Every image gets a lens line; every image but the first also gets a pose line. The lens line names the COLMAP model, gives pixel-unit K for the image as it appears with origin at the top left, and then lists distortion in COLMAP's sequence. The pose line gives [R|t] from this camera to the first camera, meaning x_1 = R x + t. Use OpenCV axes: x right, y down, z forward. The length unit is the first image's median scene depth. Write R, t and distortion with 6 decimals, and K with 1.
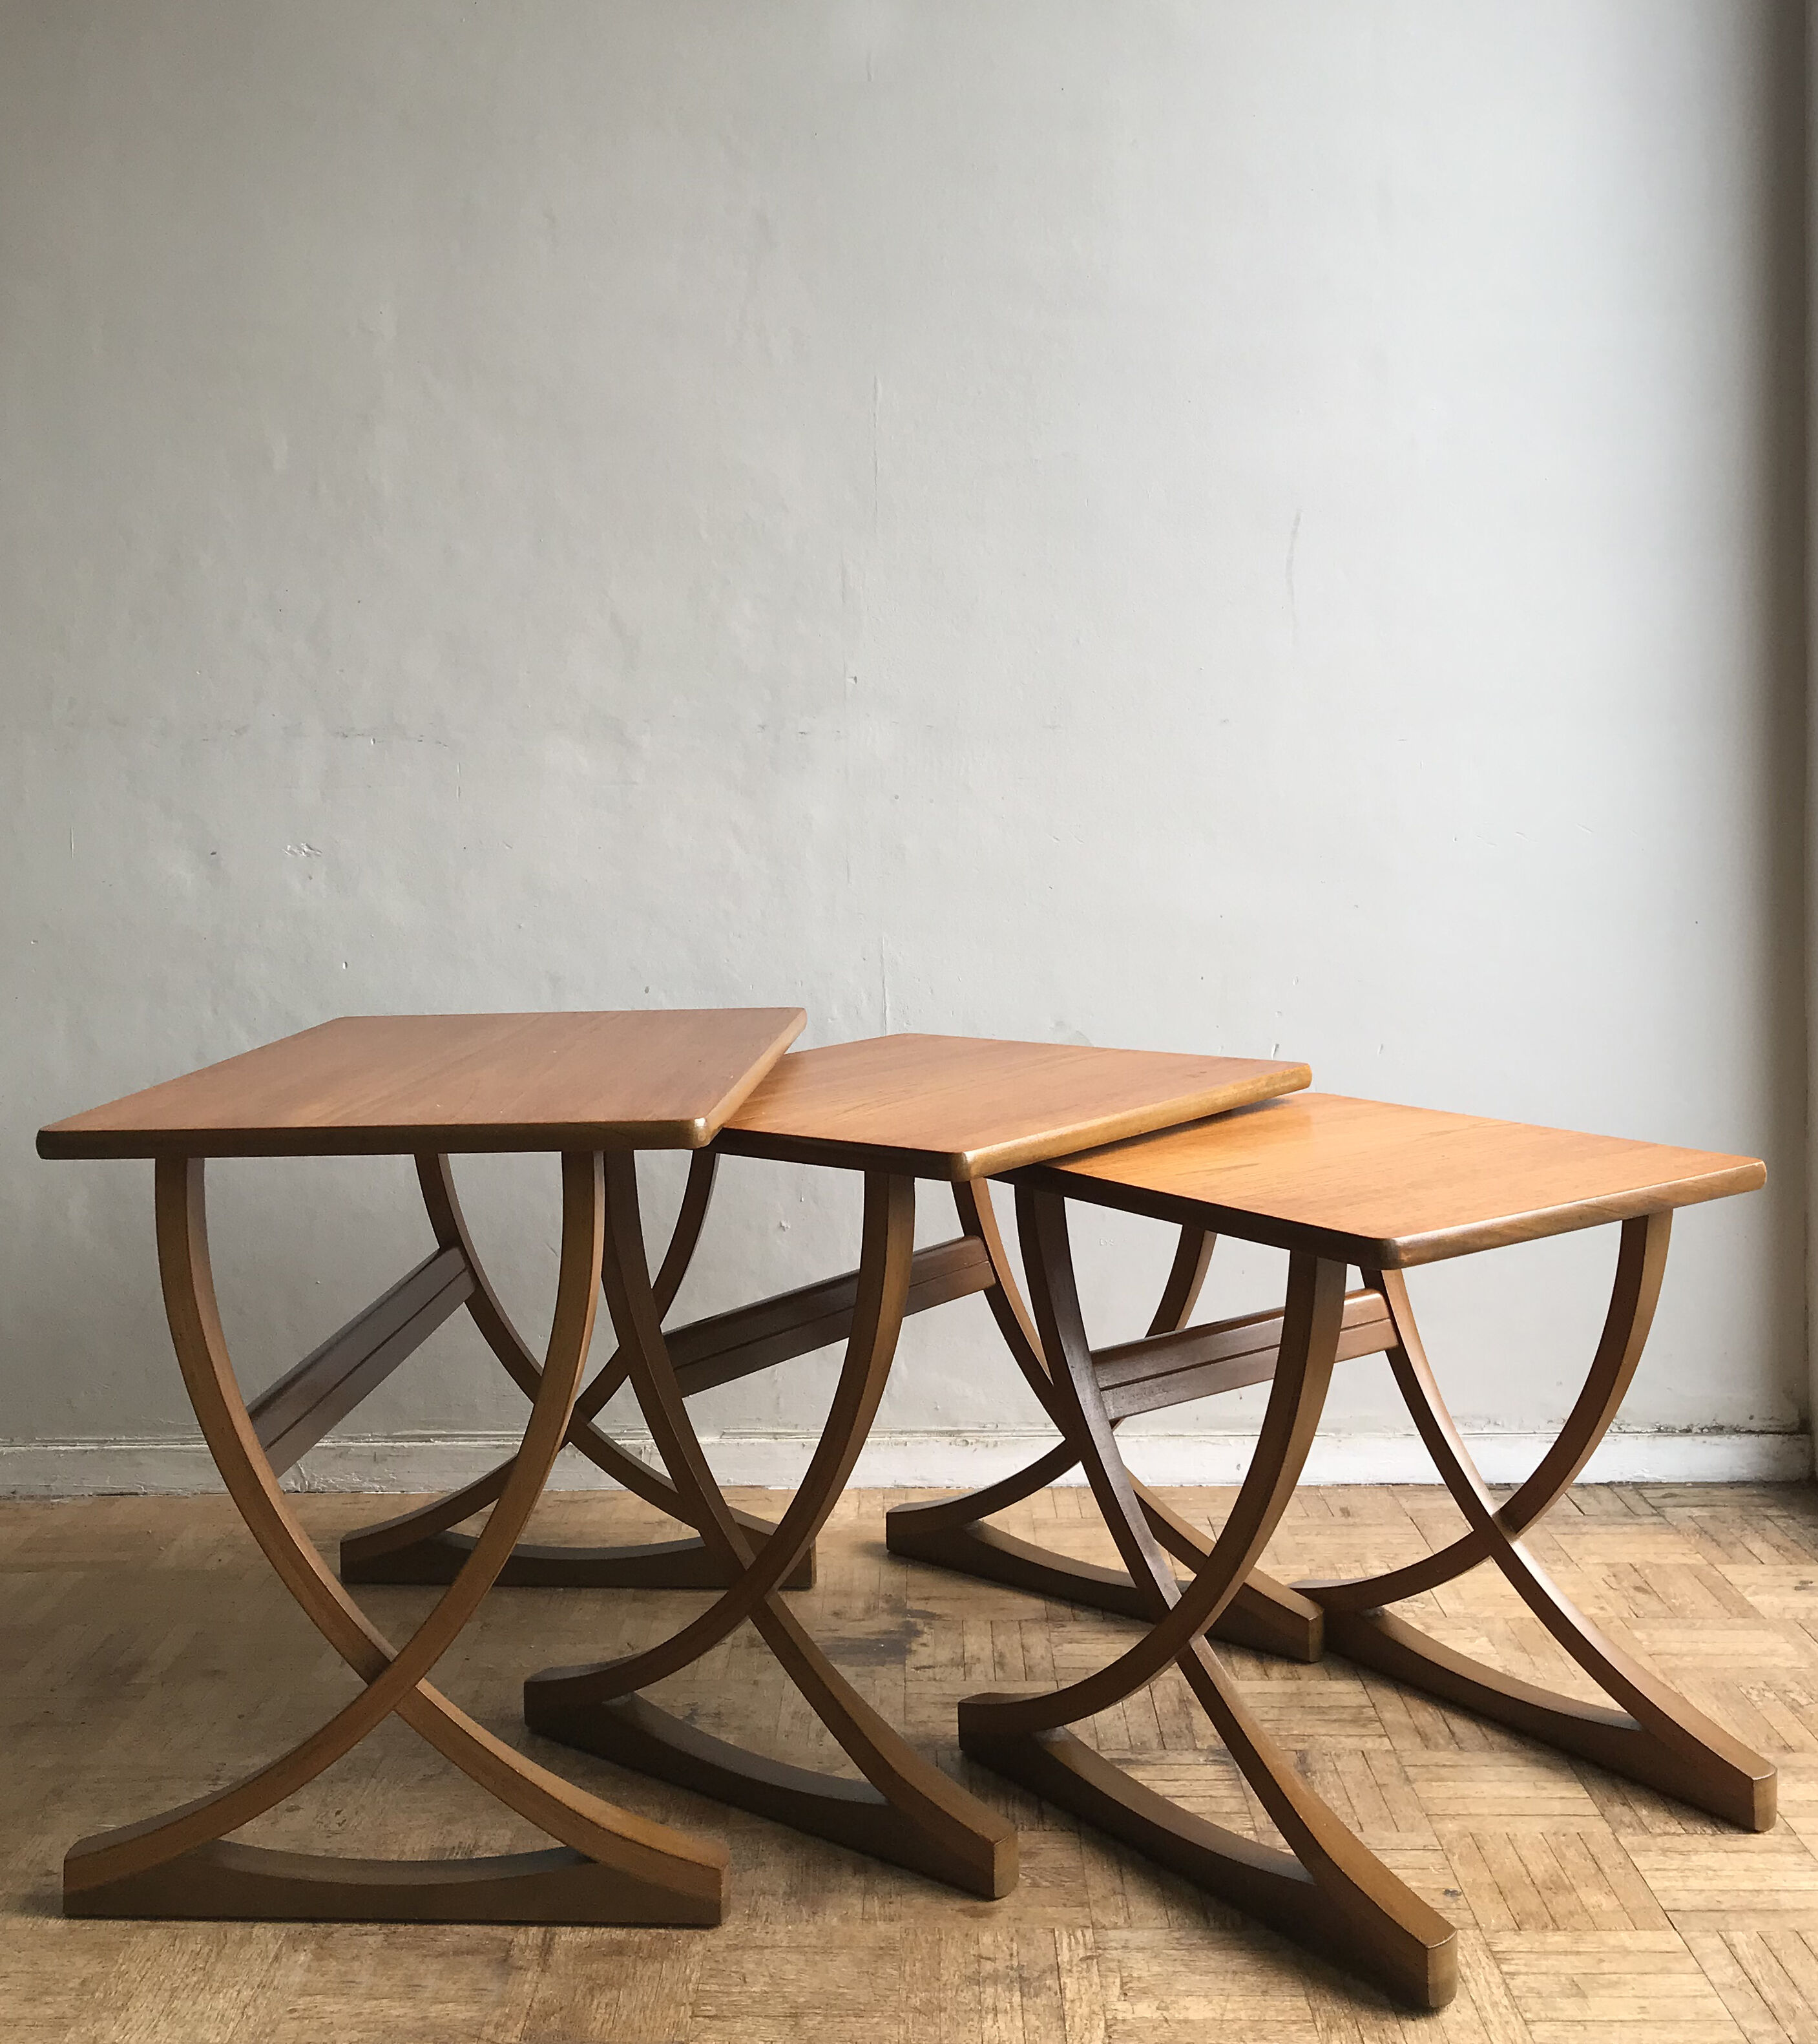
lens RADIAL K [[1876.2, 0, 865.4], [0, 1876.2, 853.0], [0, 0, 1]] dist [0.013955, 0.000000]
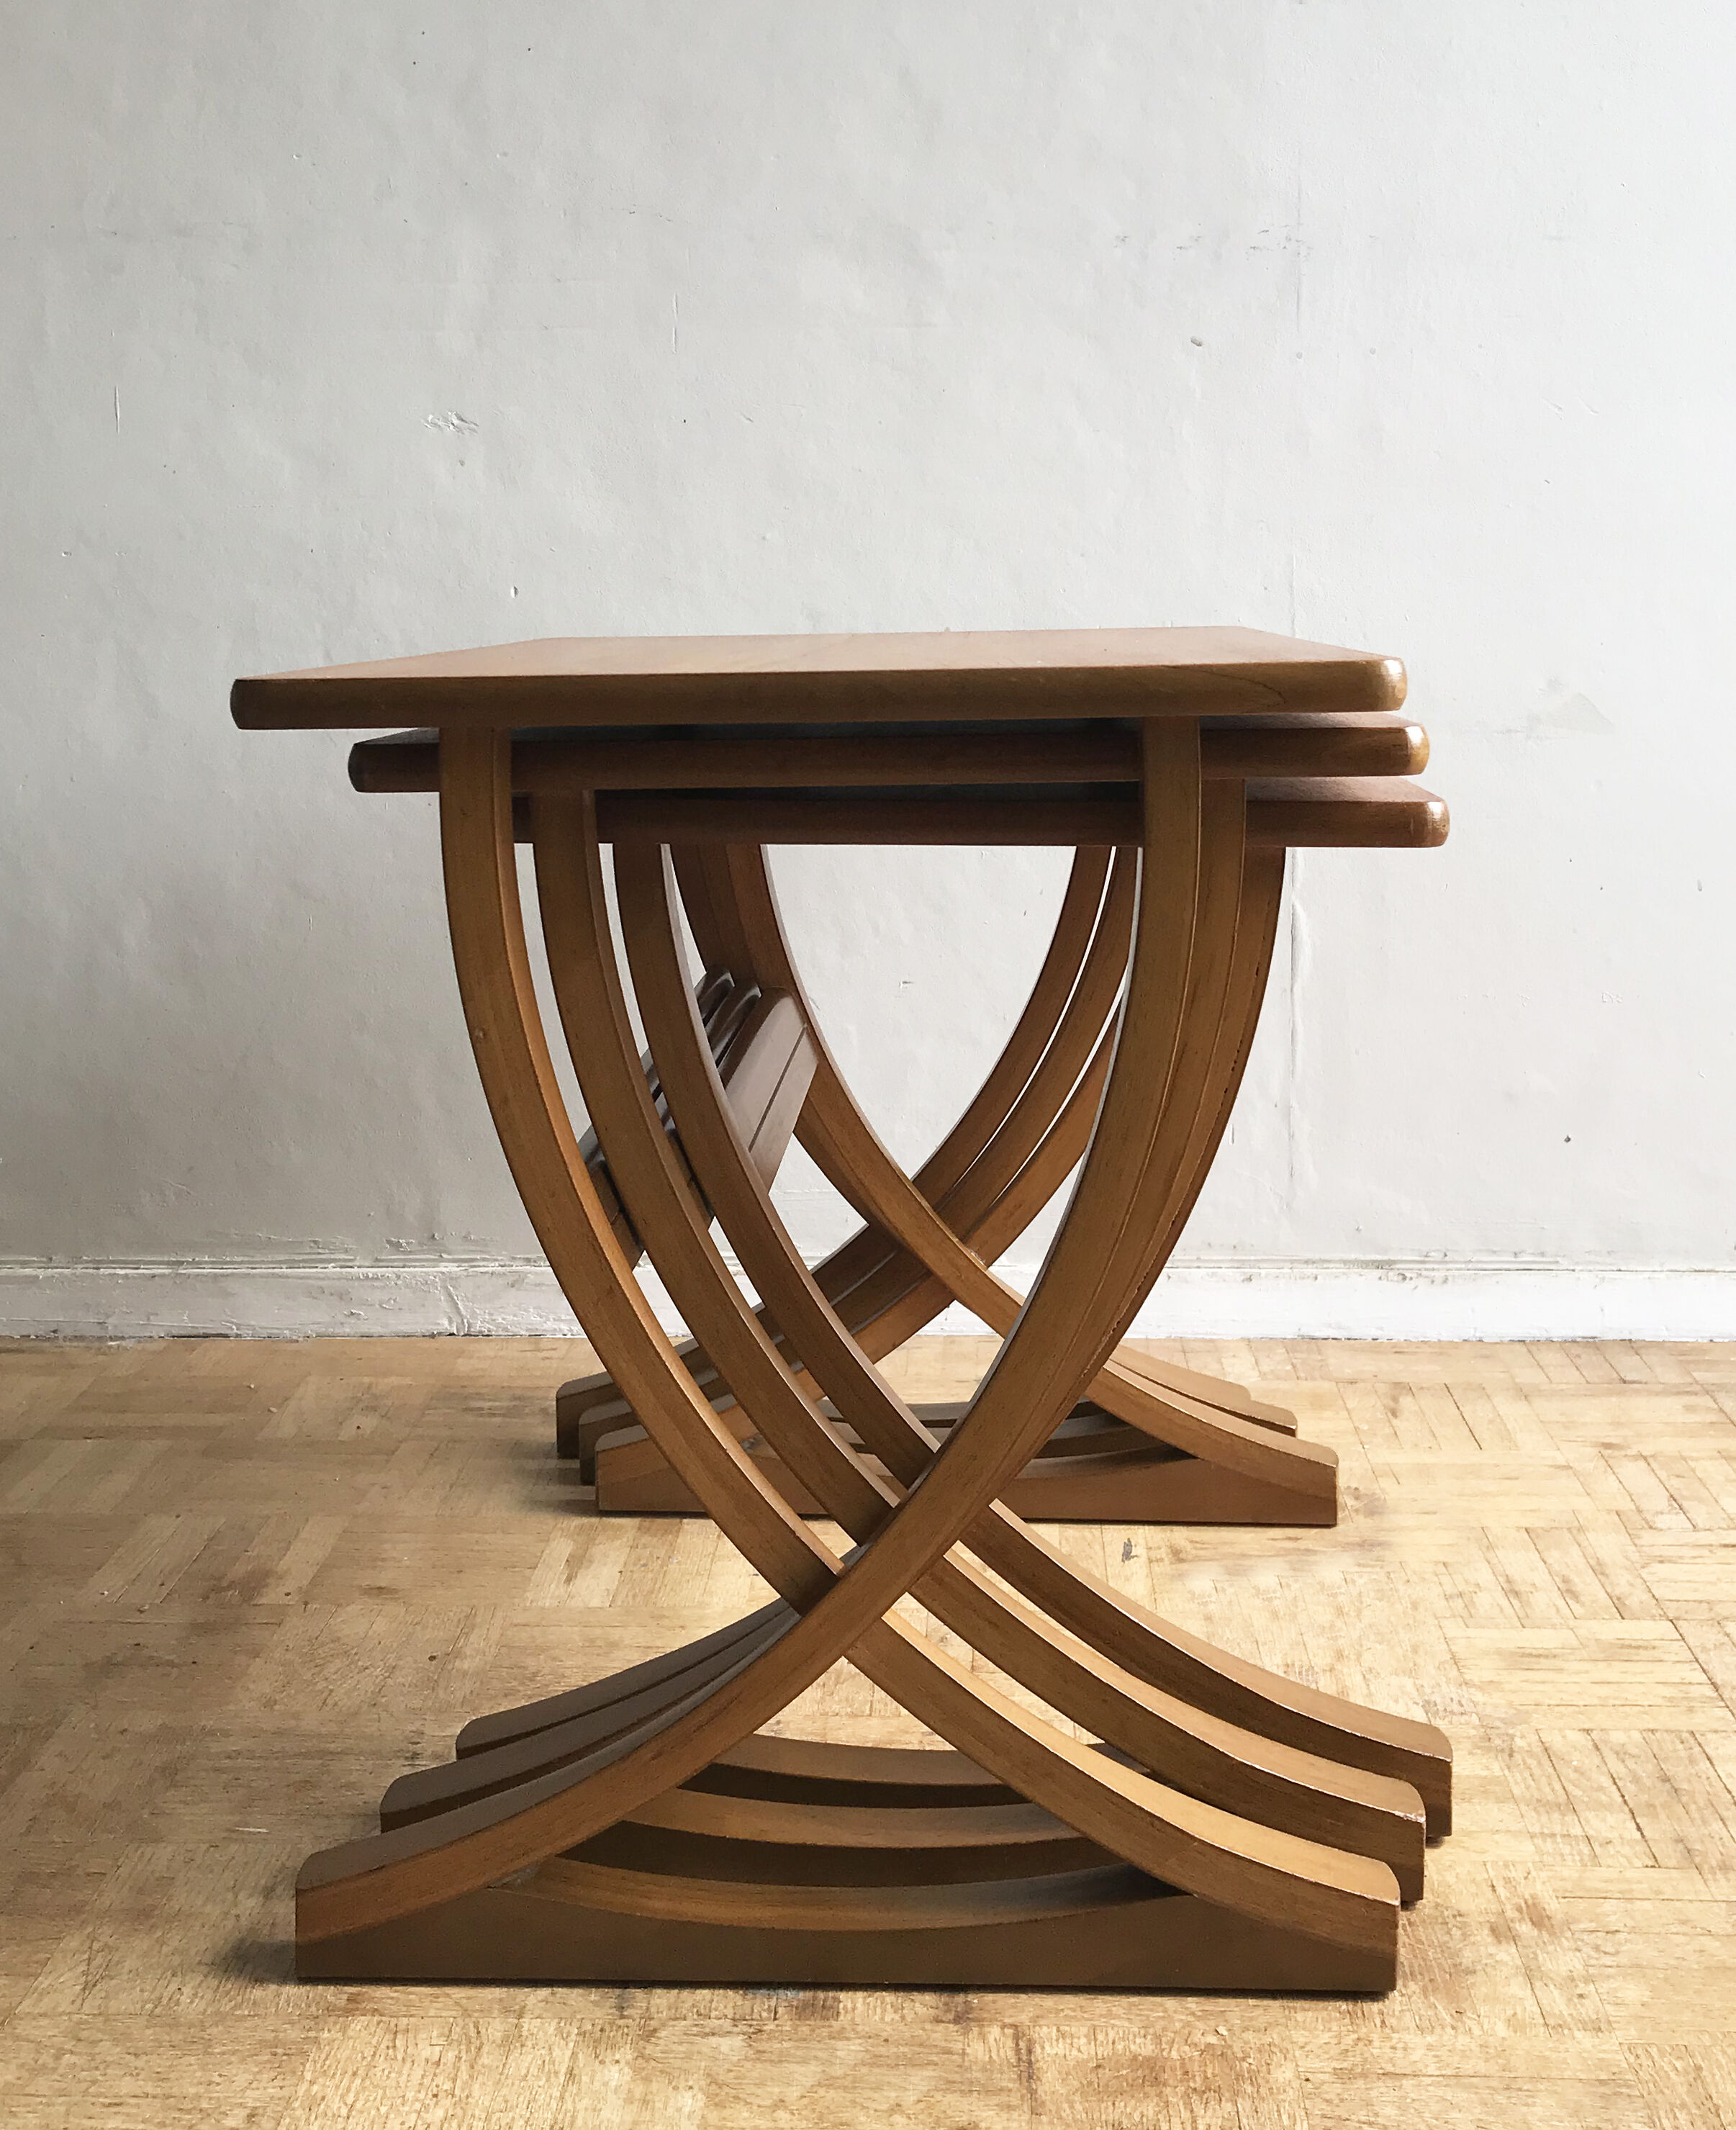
lens RADIAL K [[2001.6, 0, 844.5], [0, 2001.6, 847.4], [0, 0, 1]] dist [0.018798, 0.000000]
pose [[0.999814, 0.005653, -0.018458, -0.172208], [-0.004474, 0.997986, 0.063277, 0.131439], [0.018779, -0.063182, 0.997825, 0.317882]]
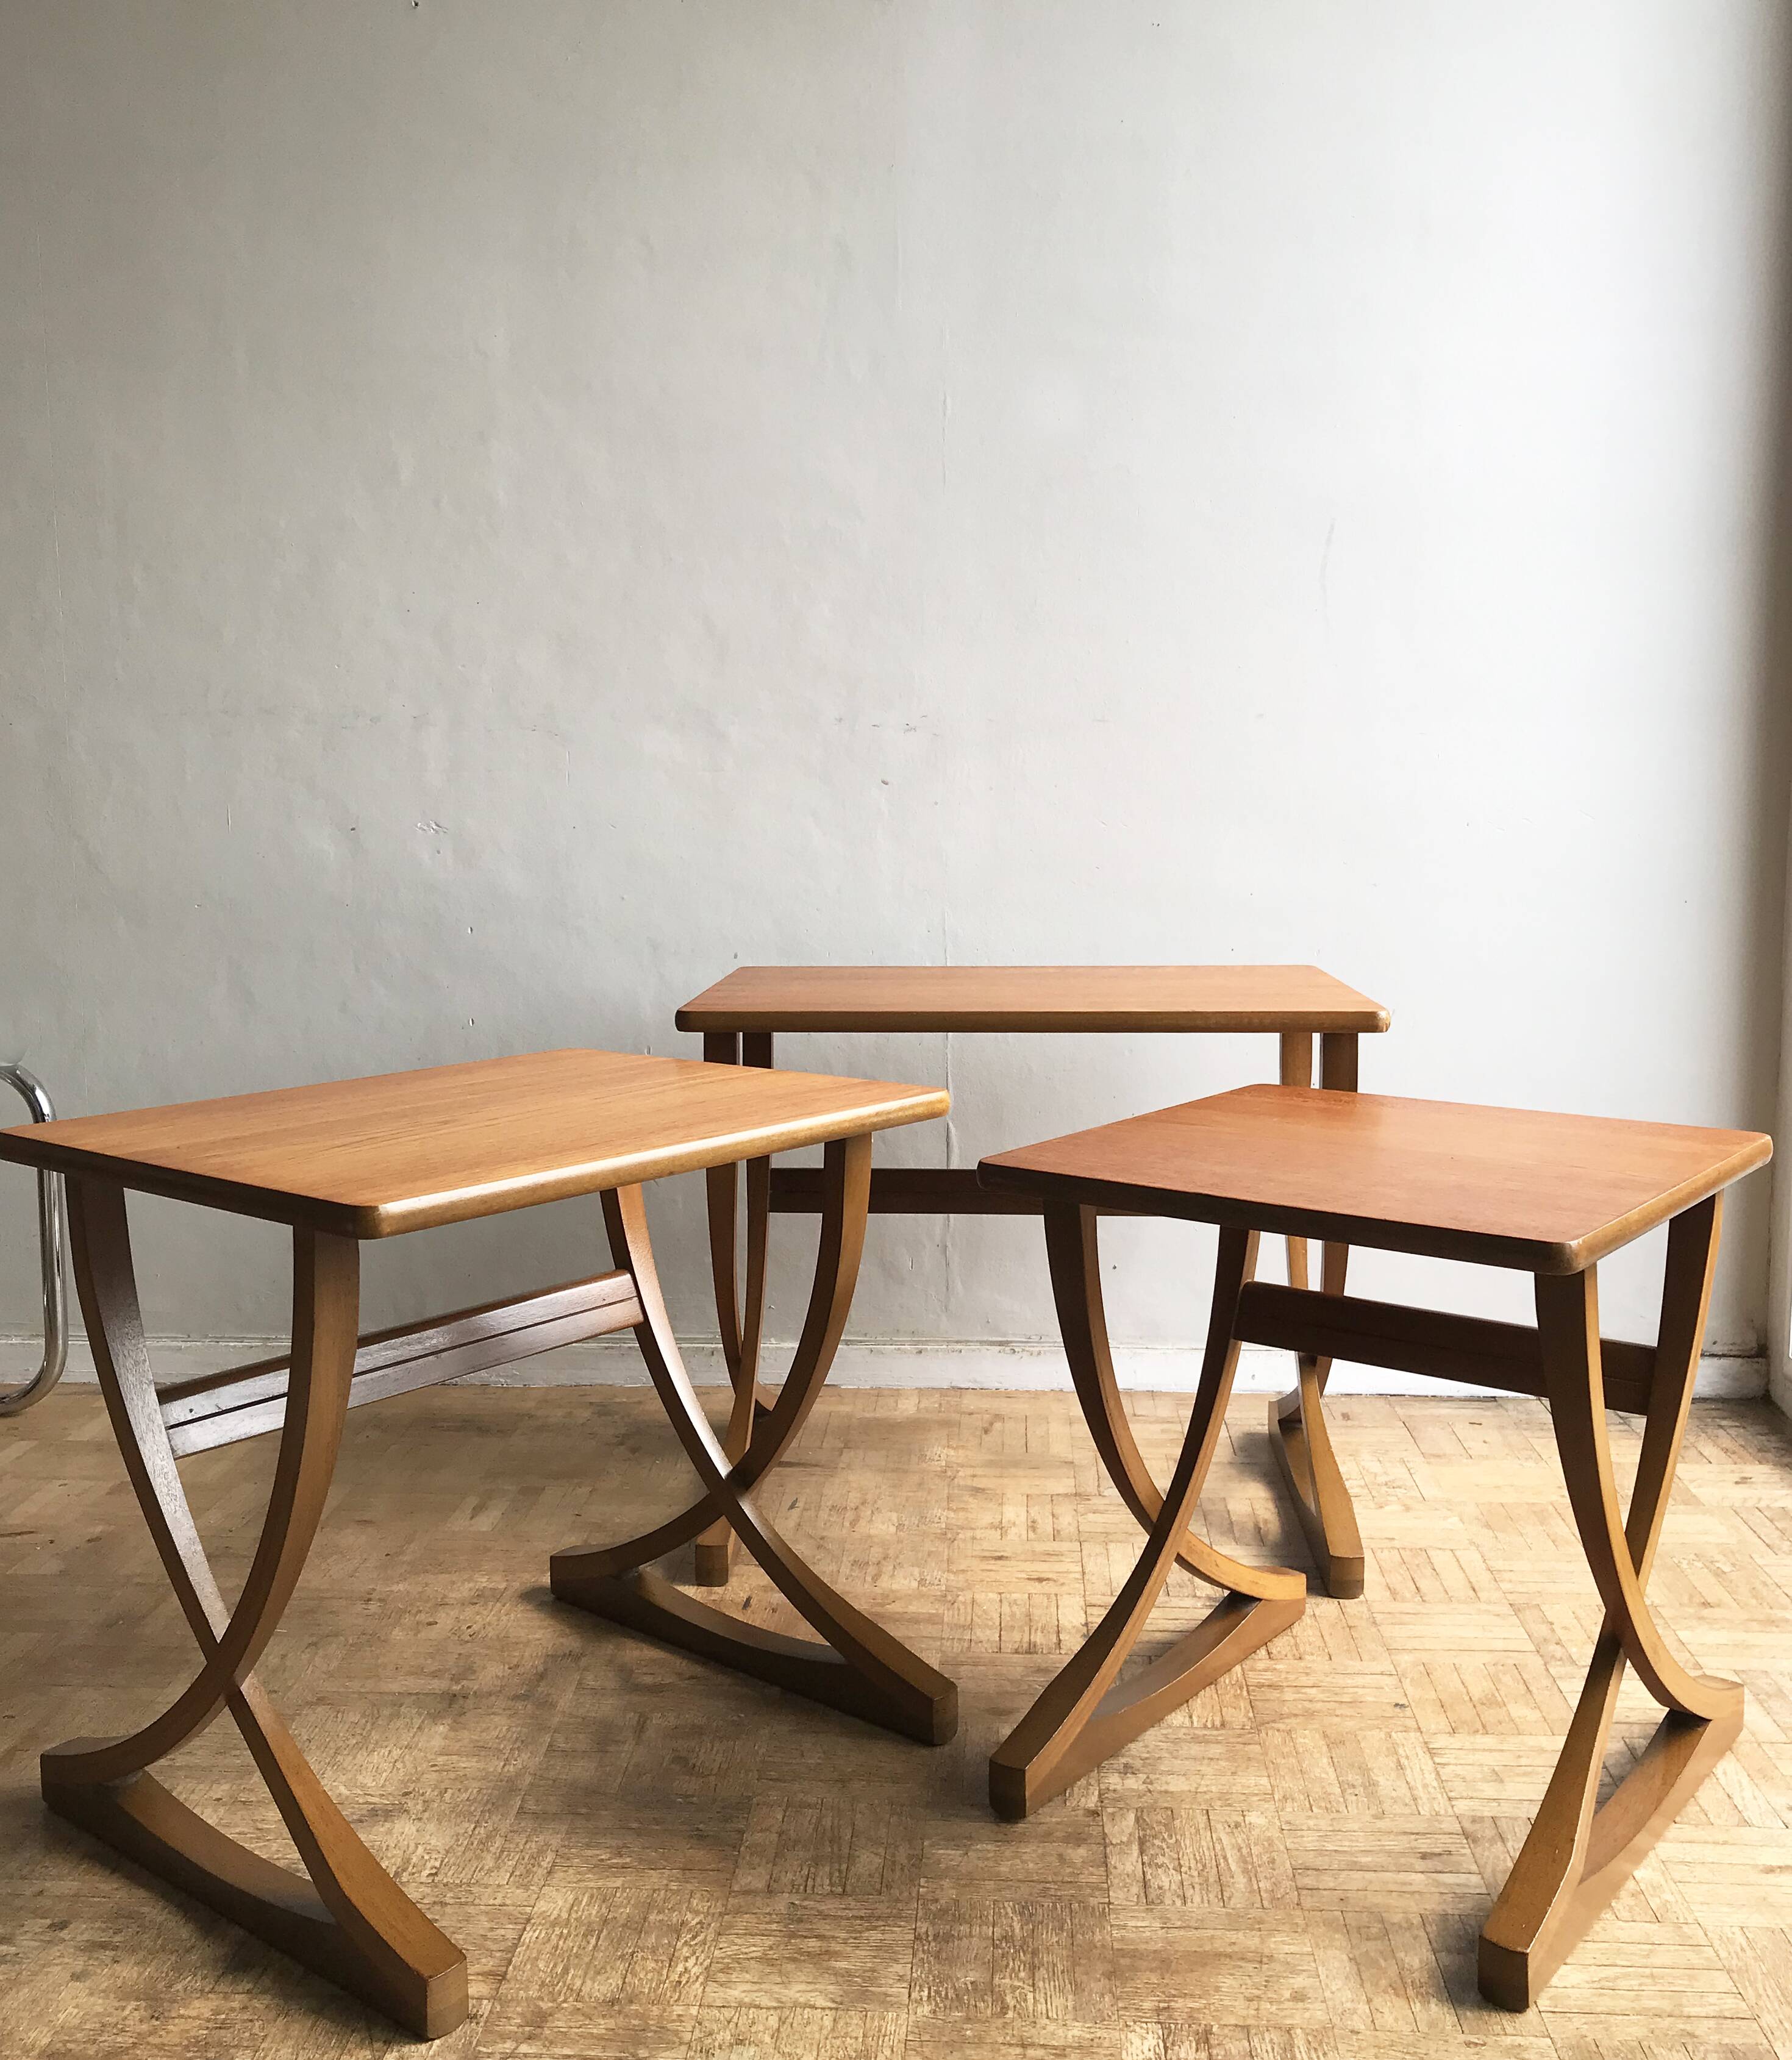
lens RADIAL K [[1762.7, 0, 895.5], [0, 1762.7, 995.8], [0, 0, 1]] dist [0.056443, -0.105278]
pose [[0.999250, 0.010595, -0.037233, 0.023836], [-0.007611, 0.996814, 0.079397, 0.015972], [0.037956, -0.079055, 0.996147, -0.068159]]
